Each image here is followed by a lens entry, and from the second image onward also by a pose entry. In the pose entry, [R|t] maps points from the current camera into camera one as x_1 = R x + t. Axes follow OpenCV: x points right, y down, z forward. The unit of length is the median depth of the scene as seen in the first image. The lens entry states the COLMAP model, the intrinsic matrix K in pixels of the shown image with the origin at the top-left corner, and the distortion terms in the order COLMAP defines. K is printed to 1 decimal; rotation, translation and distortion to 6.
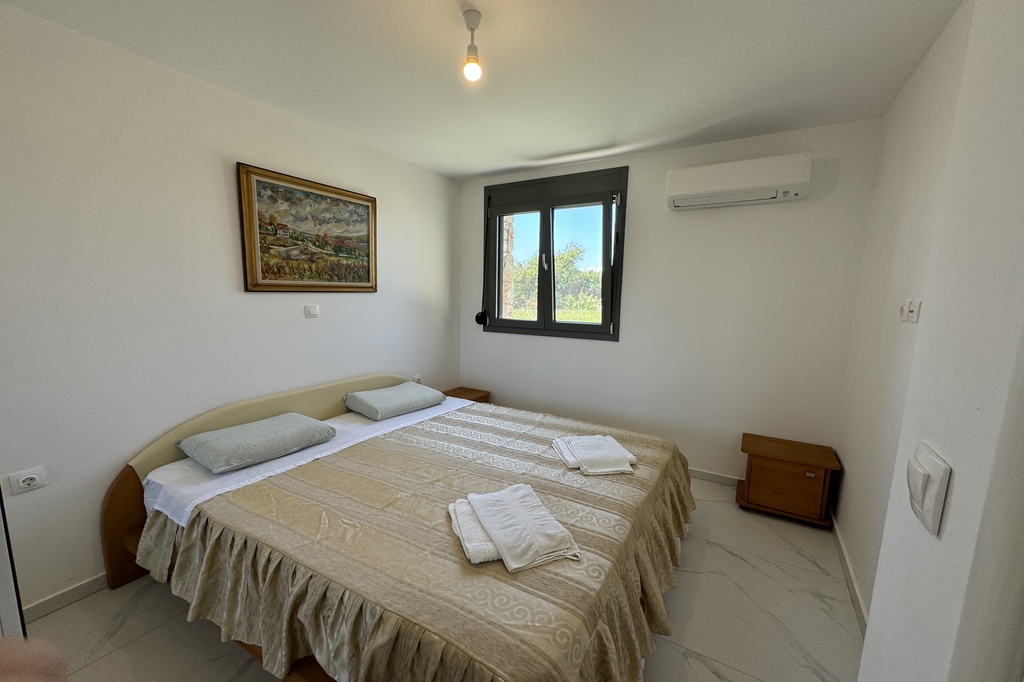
lens RADIAL K [[405.1, 0, 505.6], [0, 405.1, 346.7], [0, 0, 1]] dist [-0.002269, -0.000091]
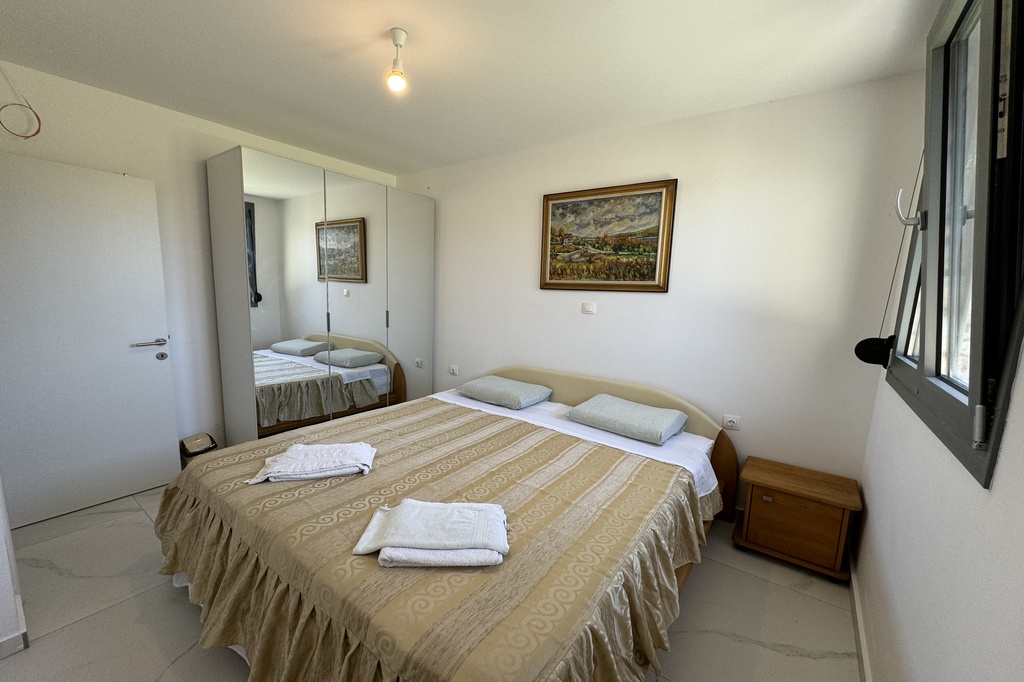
lens RADIAL K [[405.1, 0, 515.7], [0, 405.1, 344.9], [0, 0, 1]] dist [-0.002269, -0.000091]
pose [[-0.070895, 0.109104, -0.991499, 0.645238], [-0.174112, 0.977387, 0.120000, -0.089058], [0.982170, 0.181140, -0.050295, 0.895959]]
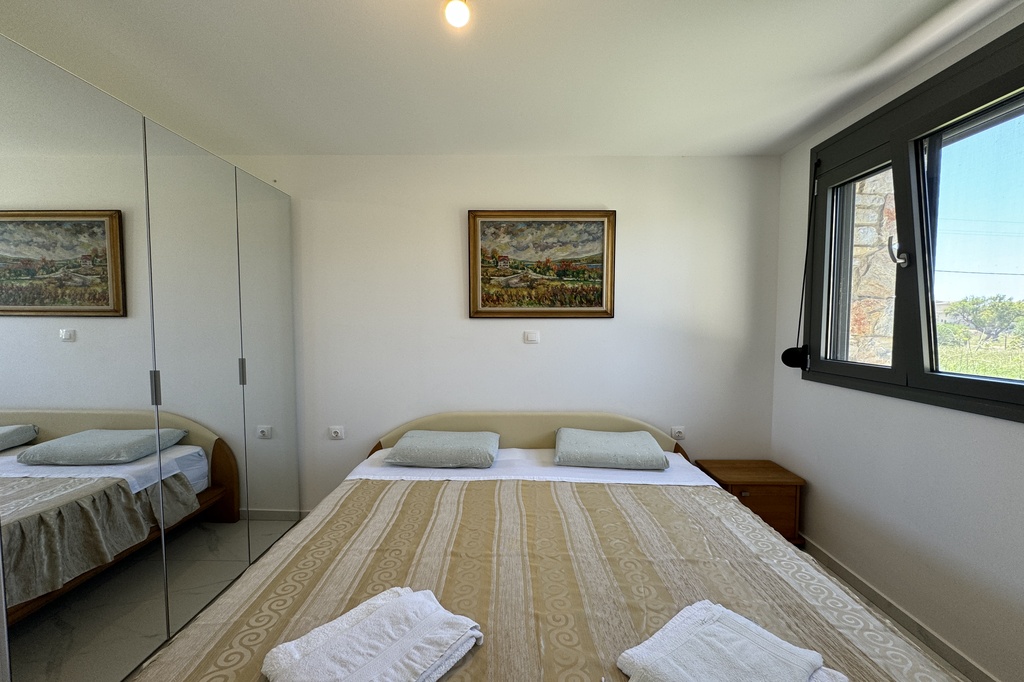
lens RADIAL K [[405.1, 0, 512.0], [0, 405.1, 341.0], [0, 0, 1]] dist [-0.002269, -0.000091]
pose [[0.510781, 0.022178, -0.859425, 0.368415], [-0.109203, 0.993243, -0.039271, -0.034031], [0.852747, 0.113911, 0.509752, 0.456706]]
